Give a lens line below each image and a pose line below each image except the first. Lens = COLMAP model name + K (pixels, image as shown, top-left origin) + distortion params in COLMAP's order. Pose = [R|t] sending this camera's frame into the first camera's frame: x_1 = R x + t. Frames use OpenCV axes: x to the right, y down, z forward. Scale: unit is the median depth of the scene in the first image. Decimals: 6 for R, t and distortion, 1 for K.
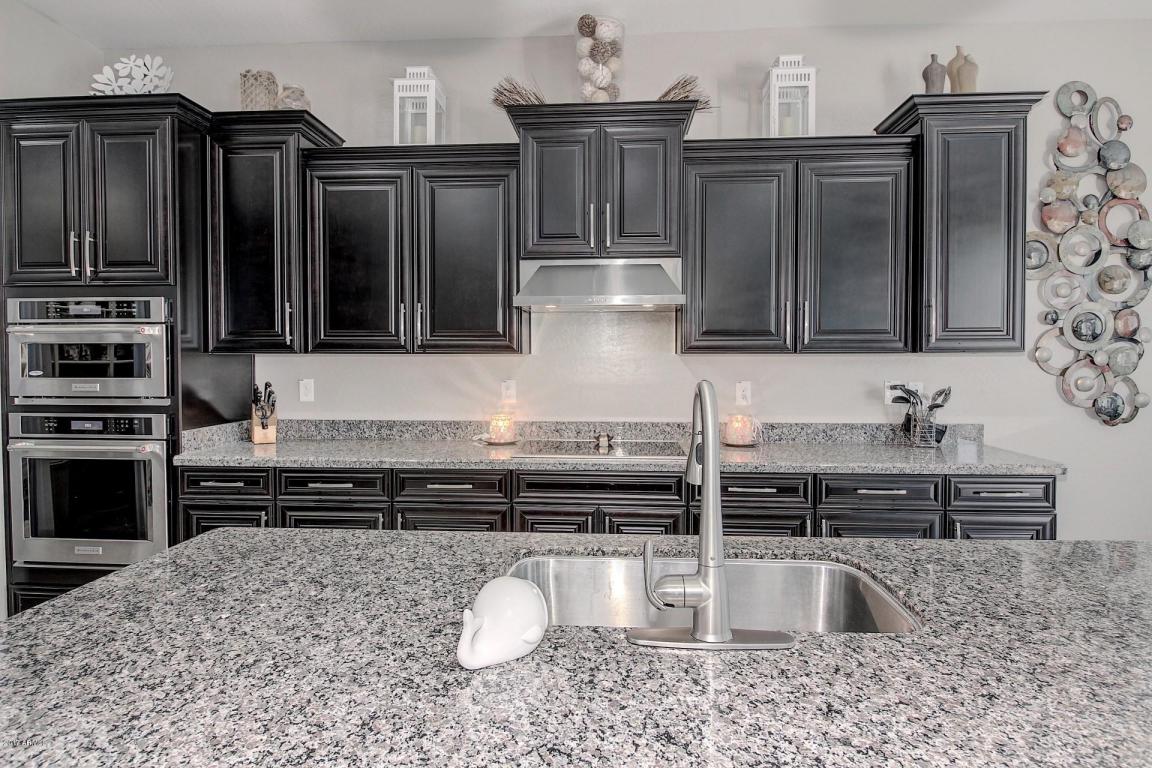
lens RADIAL K [[641.5, 0, 578.4], [0, 641.5, 369.6], [0, 0, 1]] dist [-0.005588, -0.003994]
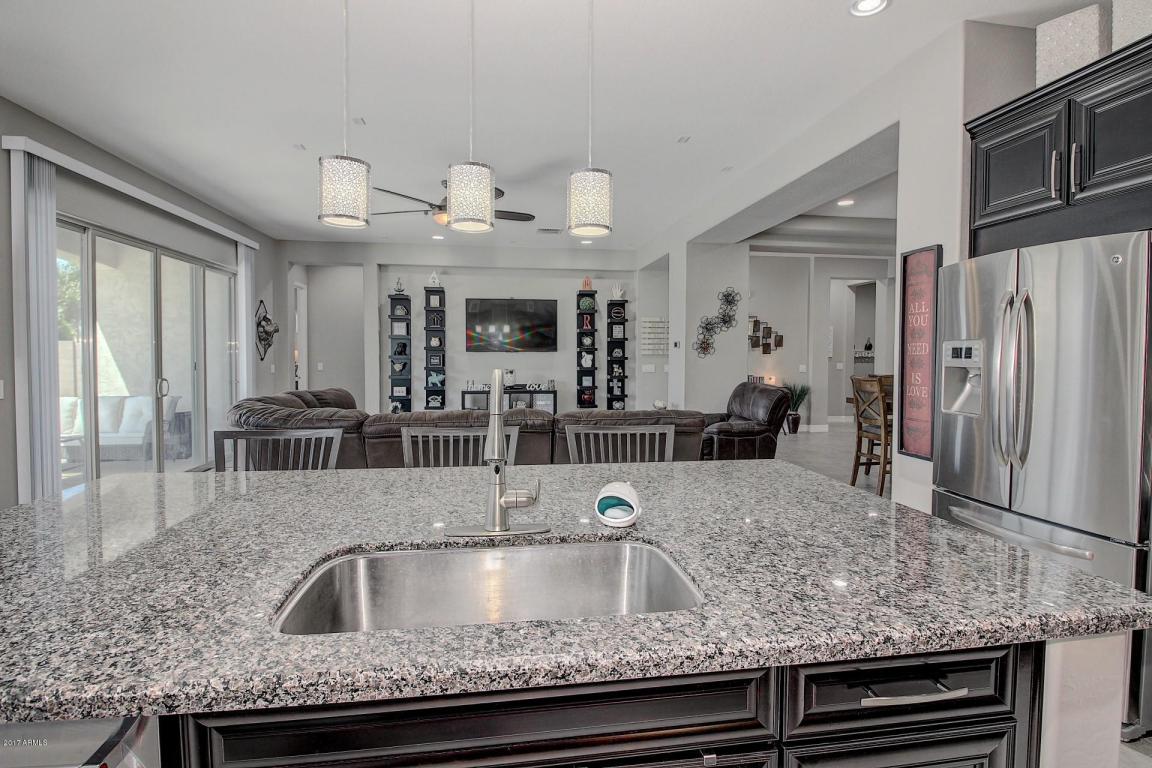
lens RADIAL K [[566.1, 0, 579.7], [0, 566.1, 371.0], [0, 0, 1]] dist [-0.006689, -0.000159]
pose [[-0.976856, 0.003411, -0.213869, 0.097539], [-0.008480, 0.998469, 0.054657, -0.015776], [0.213728, 0.055206, -0.975332, 0.760594]]
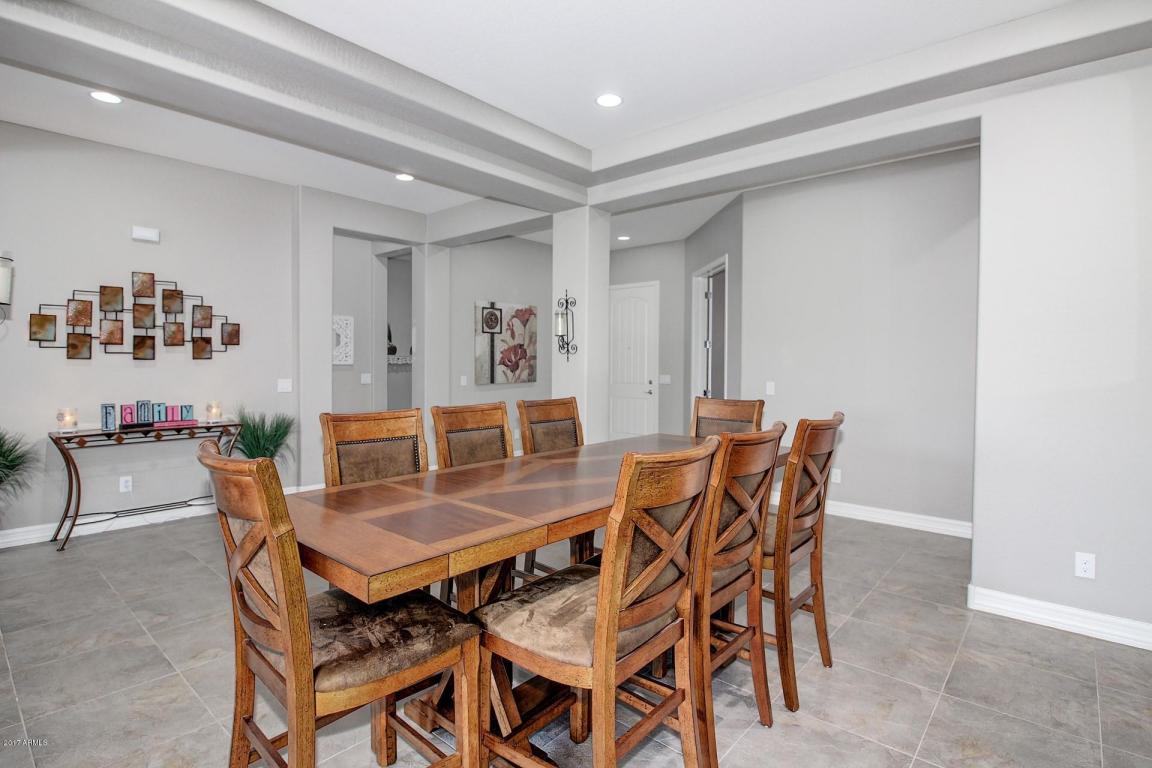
lens RADIAL K [[585.5, 0, 566.3], [0, 585.5, 370.4], [0, 0, 1]] dist [0.005049, -0.000245]
pose [[-0.623361, 0.008024, -0.781893, -0.934536], [-0.026255, 0.999169, 0.031185, 0.006178], [0.781494, 0.039968, -0.622632, -0.266498]]
